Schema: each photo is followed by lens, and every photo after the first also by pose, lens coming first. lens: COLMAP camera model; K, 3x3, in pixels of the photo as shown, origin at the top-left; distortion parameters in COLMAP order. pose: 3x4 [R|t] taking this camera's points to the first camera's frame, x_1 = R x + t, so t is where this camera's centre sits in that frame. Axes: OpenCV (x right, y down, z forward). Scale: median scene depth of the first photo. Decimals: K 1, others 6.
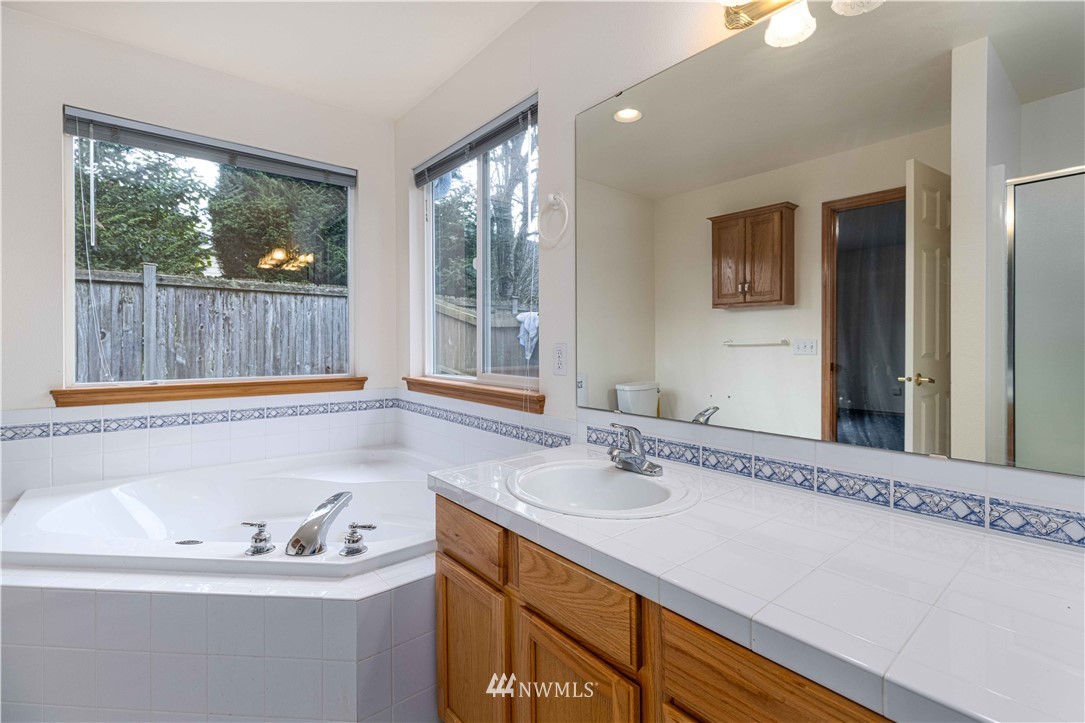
lens RADIAL K [[490.6, 0, 542.1], [0, 490.6, 351.6], [0, 0, 1]] dist [0.001486, 0.000048]
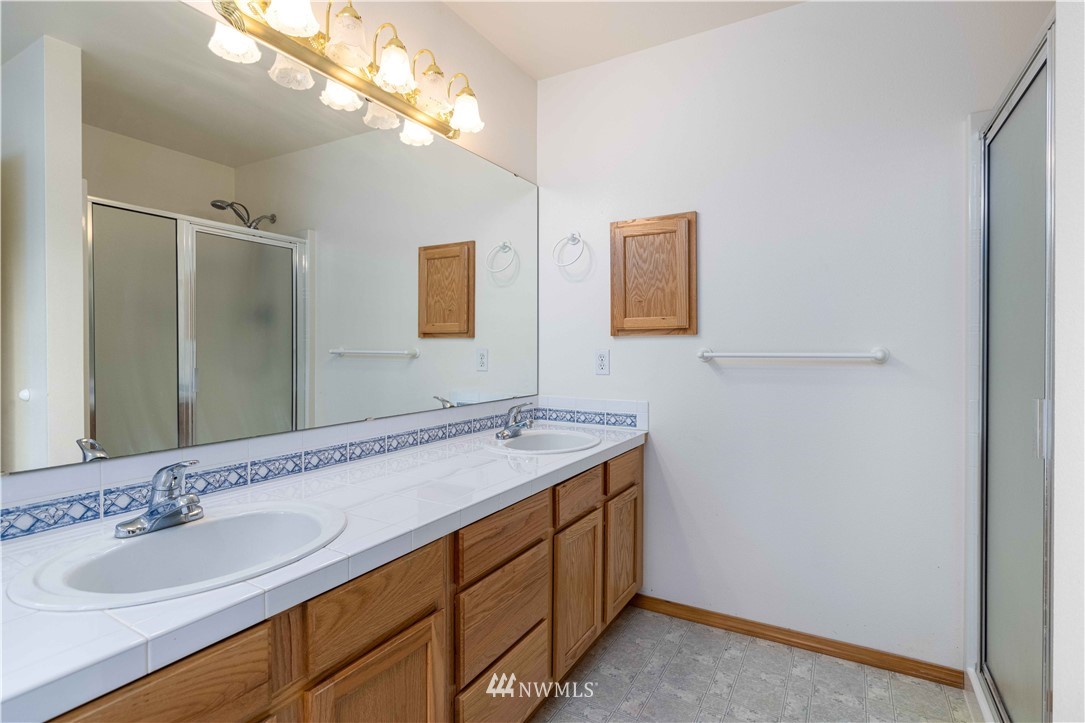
lens RADIAL K [[538.4, 0, 541.8], [0, 538.4, 355.0], [0, 0, 1]] dist [0.000498, 0.000198]
pose [[-0.345169, -0.023013, 0.938258, -0.893981], [0.001535, 0.999684, 0.025084, -0.047084], [-0.938539, 0.010098, -0.345025, 0.841554]]
